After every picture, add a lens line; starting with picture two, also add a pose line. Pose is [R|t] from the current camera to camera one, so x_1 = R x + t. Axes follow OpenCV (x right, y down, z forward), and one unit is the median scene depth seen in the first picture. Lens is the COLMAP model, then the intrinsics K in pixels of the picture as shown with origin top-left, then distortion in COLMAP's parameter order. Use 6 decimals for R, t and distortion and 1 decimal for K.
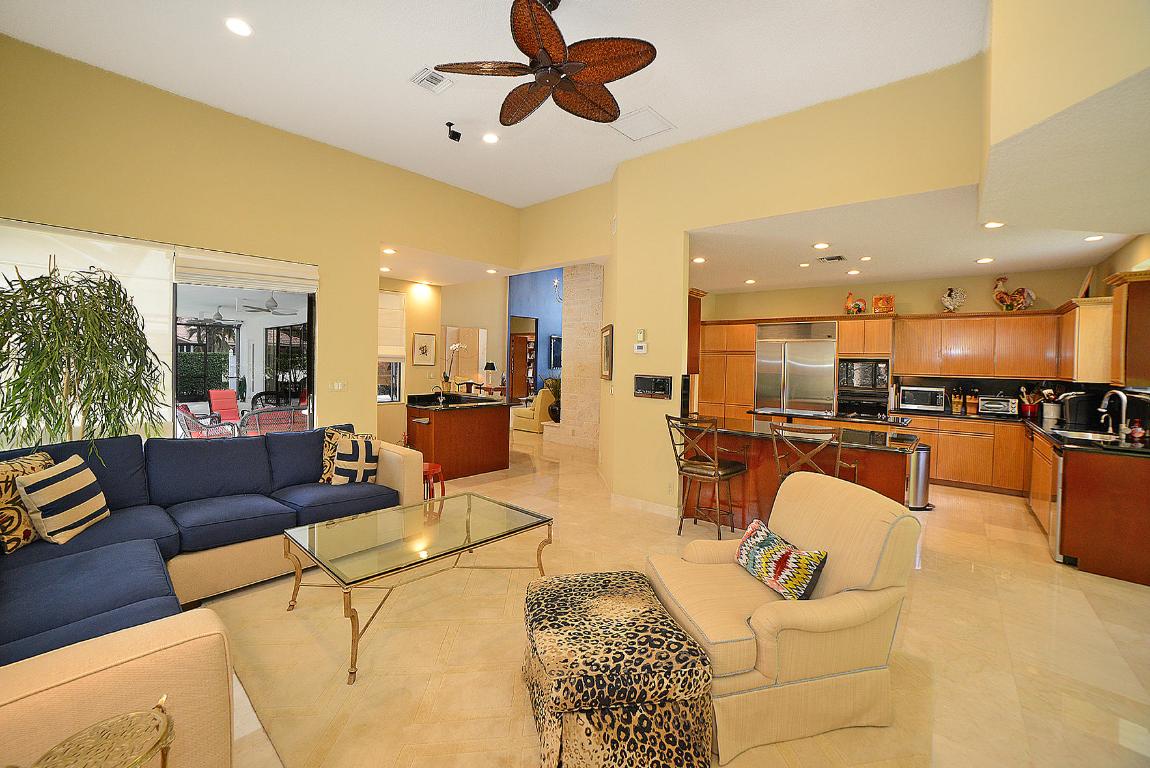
lens RADIAL K [[486.1, 0, 576.2], [0, 486.1, 369.7], [0, 0, 1]] dist [-0.039798, 0.000044]
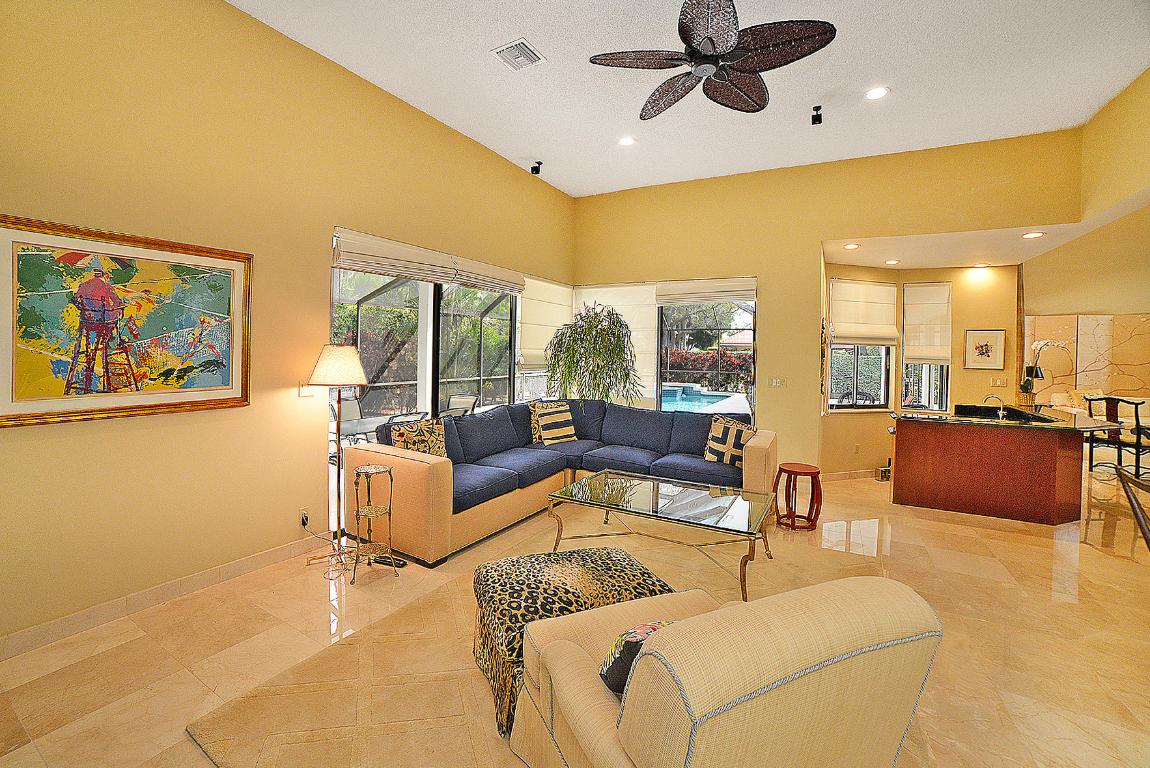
lens RADIAL K [[470.5, 0, 578.0], [0, 470.5, 355.4], [0, 0, 1]] dist [-0.000373, 0.000175]
pose [[0.189815, -0.013872, -0.981722, 0.799695], [-0.028515, 0.999400, -0.019635, 0.004787], [0.981406, 0.031721, 0.189306, 0.552772]]
